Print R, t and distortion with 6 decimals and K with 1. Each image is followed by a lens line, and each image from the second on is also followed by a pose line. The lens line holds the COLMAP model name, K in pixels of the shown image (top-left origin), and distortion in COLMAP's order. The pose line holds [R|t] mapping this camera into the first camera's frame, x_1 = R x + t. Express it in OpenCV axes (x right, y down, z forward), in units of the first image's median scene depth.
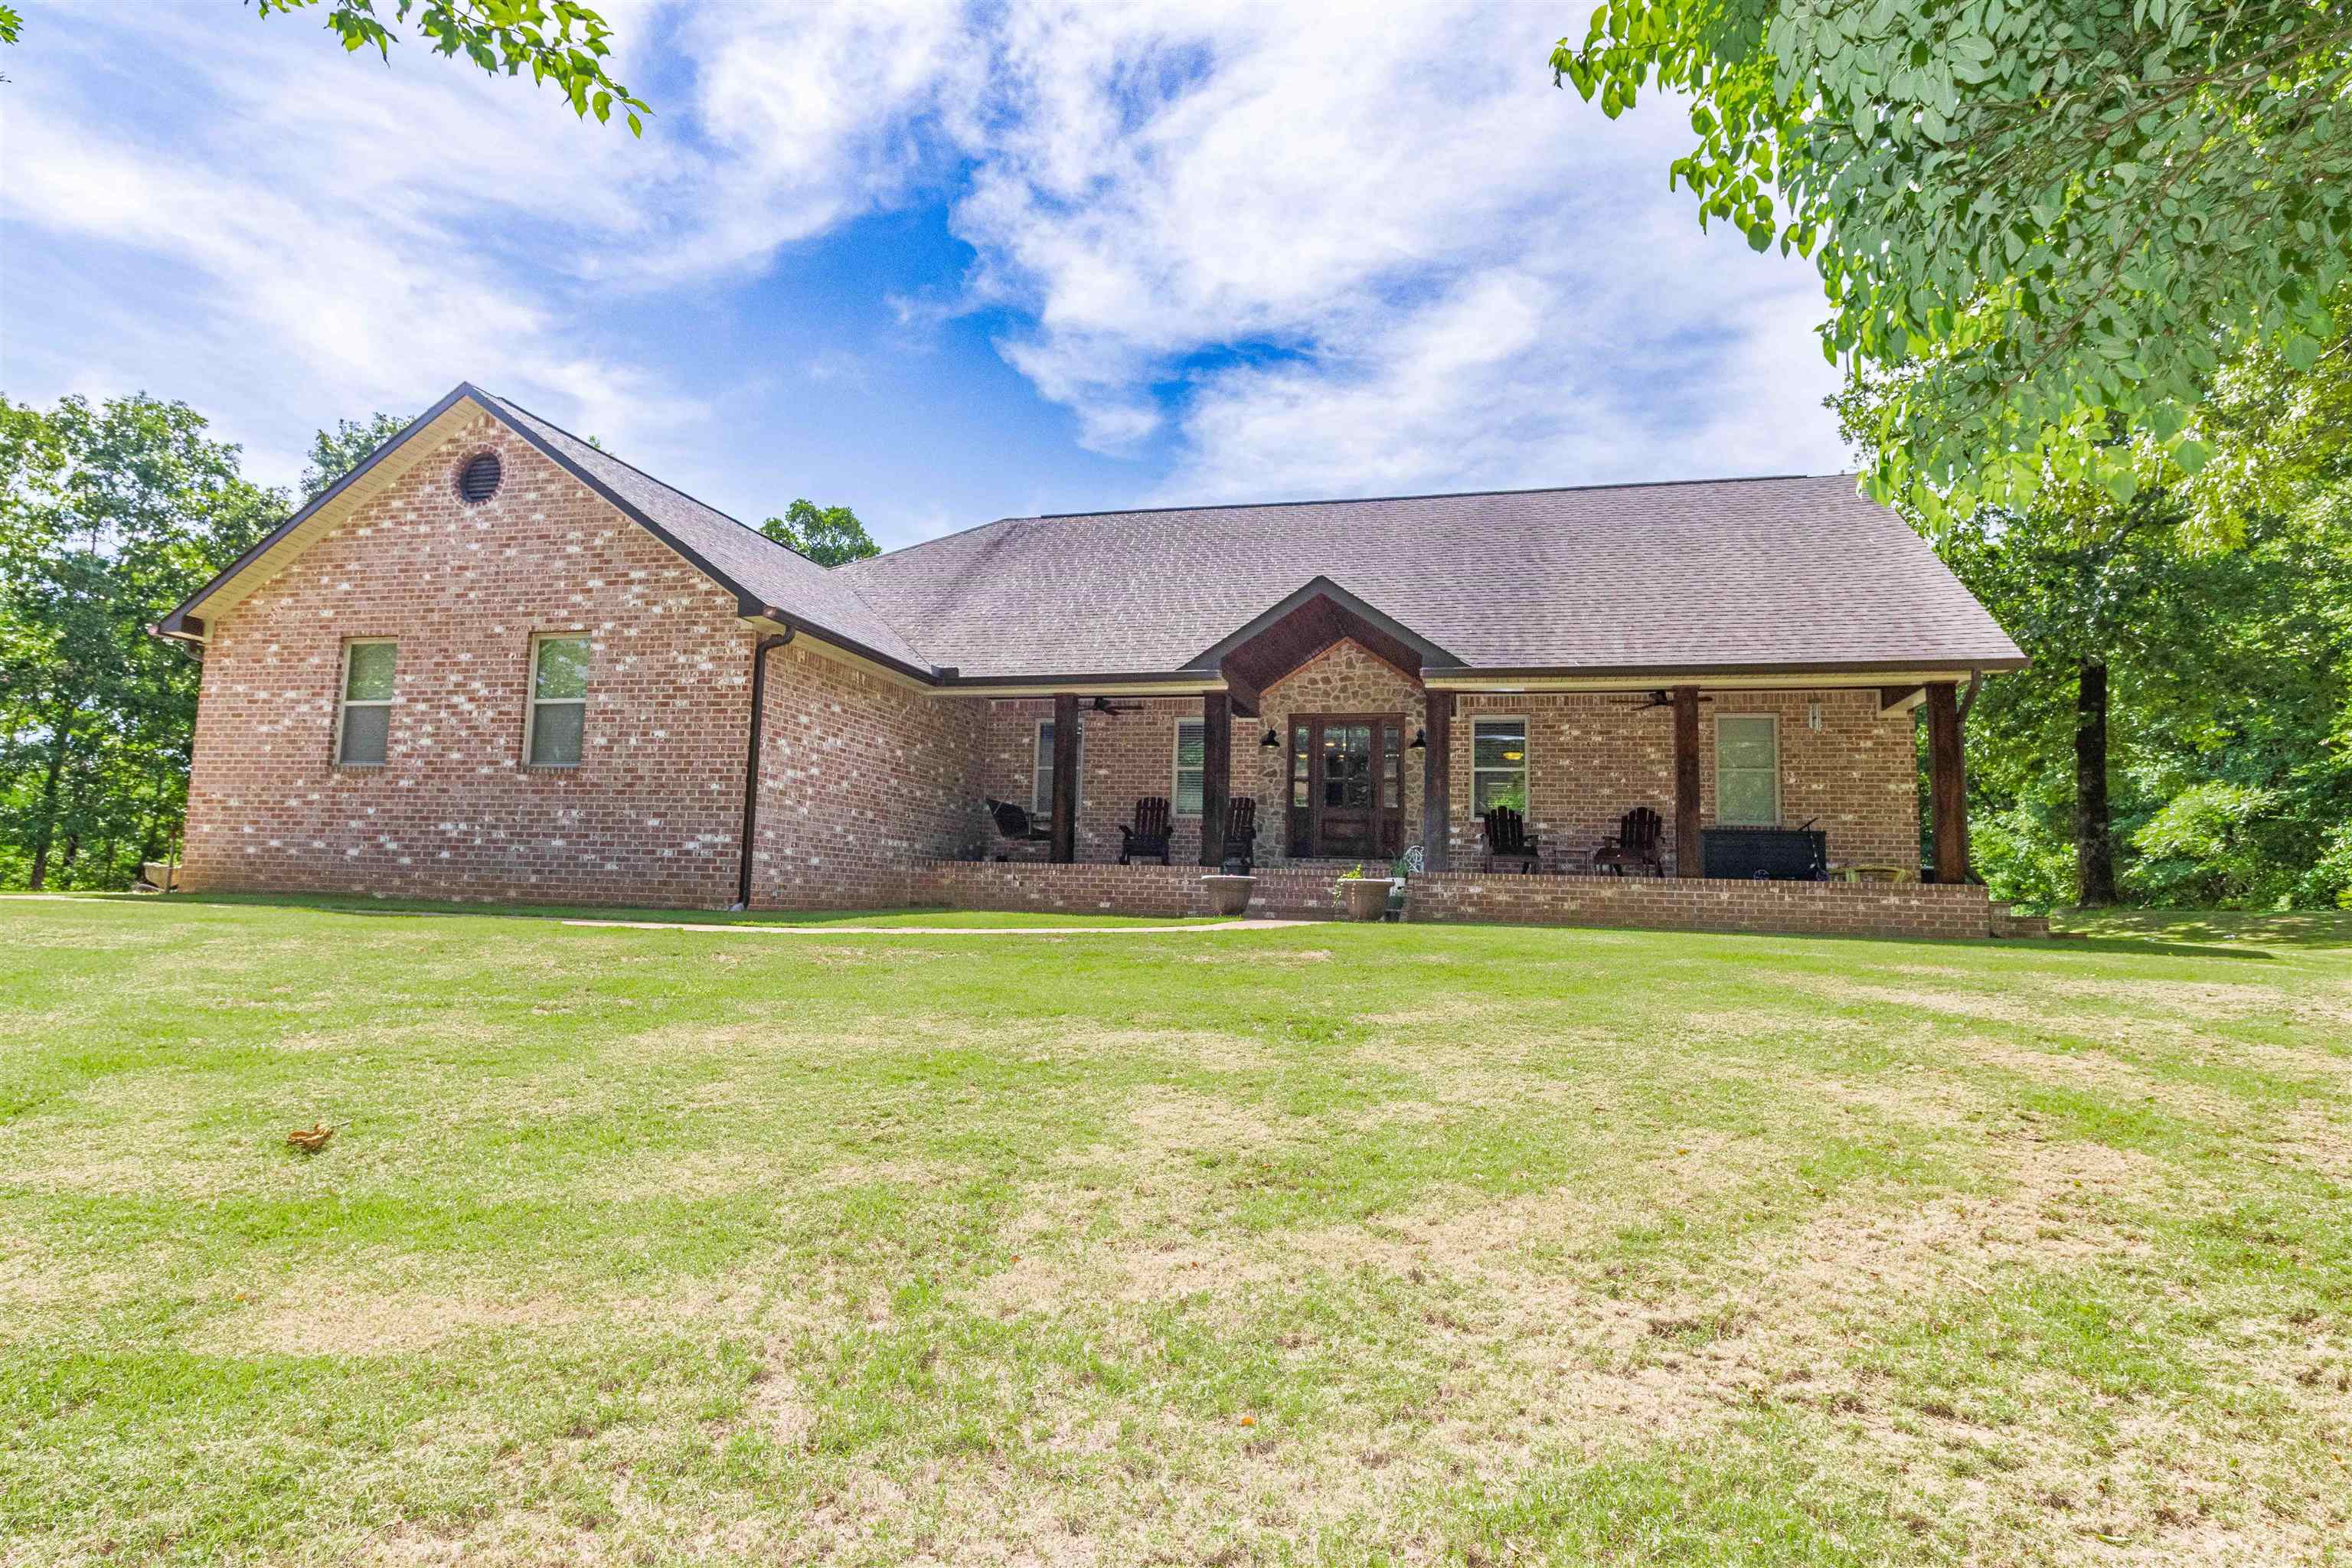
lens RADIAL K [[1326.7, 0, 1175.0], [0, 1326.7, 838.9], [0, 0, 1]] dist [-0.000214, 0.001855]
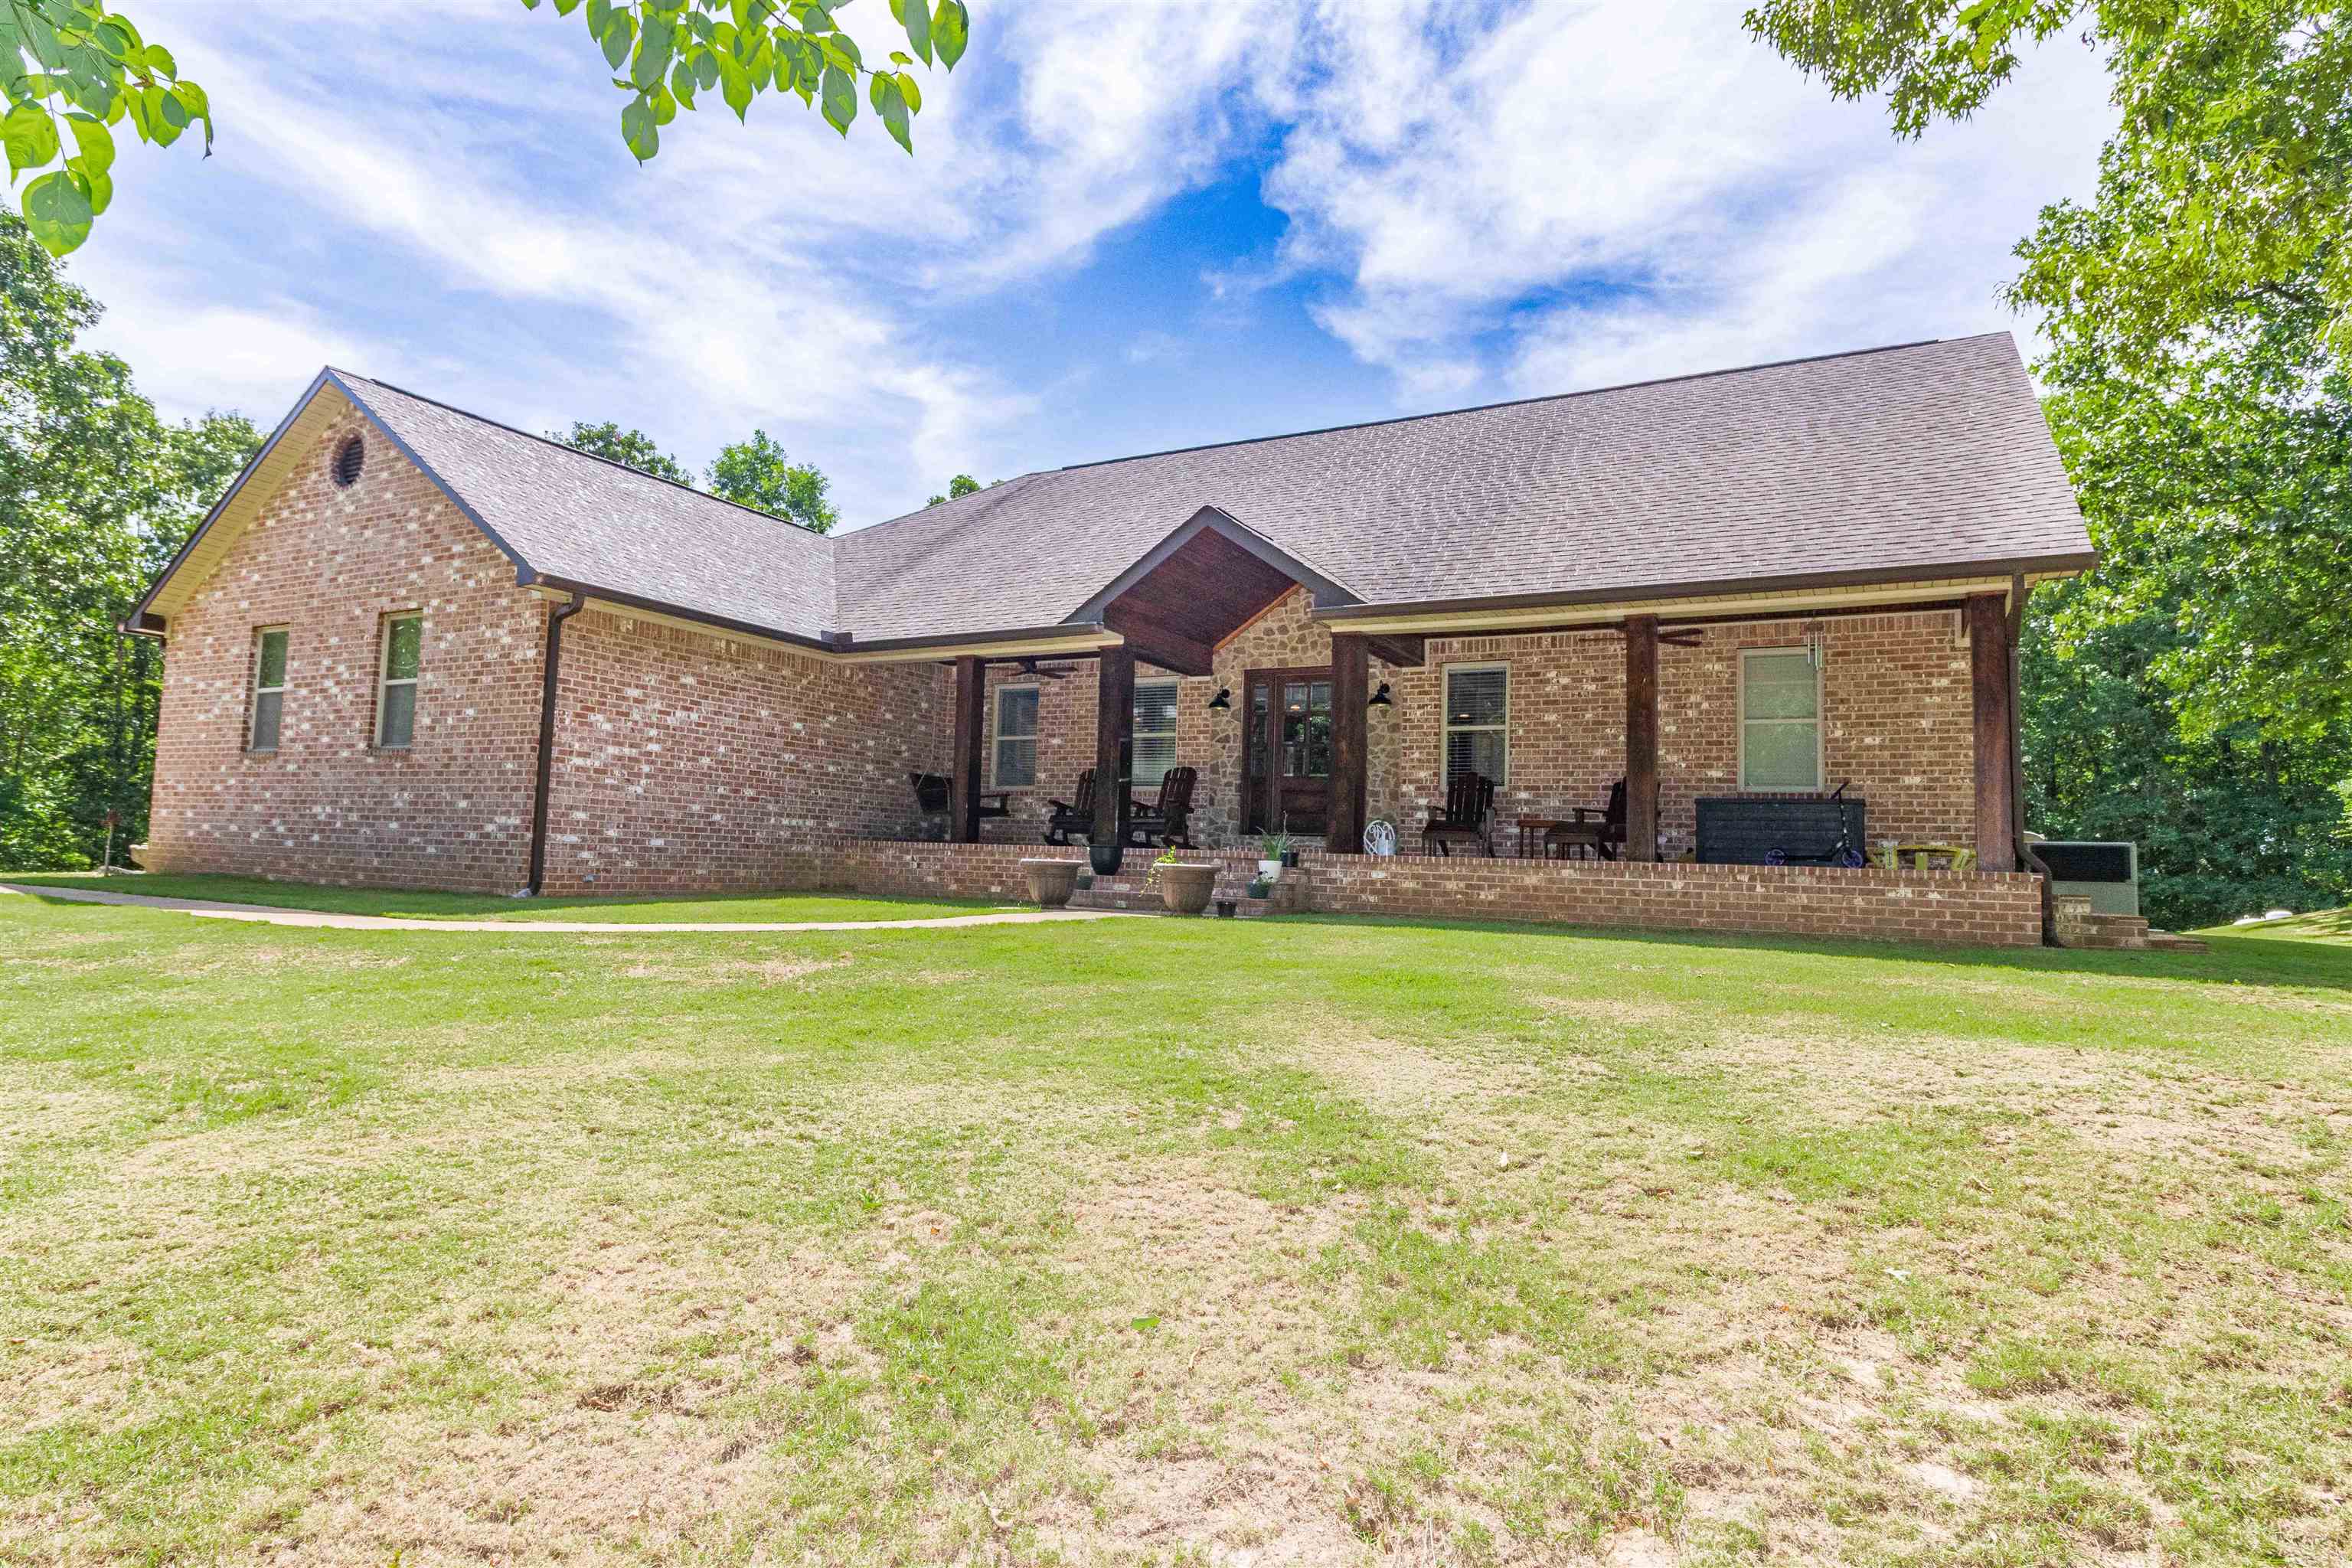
lens RADIAL K [[1326.7, 0, 1175.0], [0, 1326.7, 838.9], [0, 0, 1]] dist [-0.000214, 0.001855]
pose [[0.967770, -0.003137, -0.251815, 0.304386], [0.008667, 0.999745, 0.020856, -0.002285], [0.251686, -0.022367, 0.967551, 0.166870]]
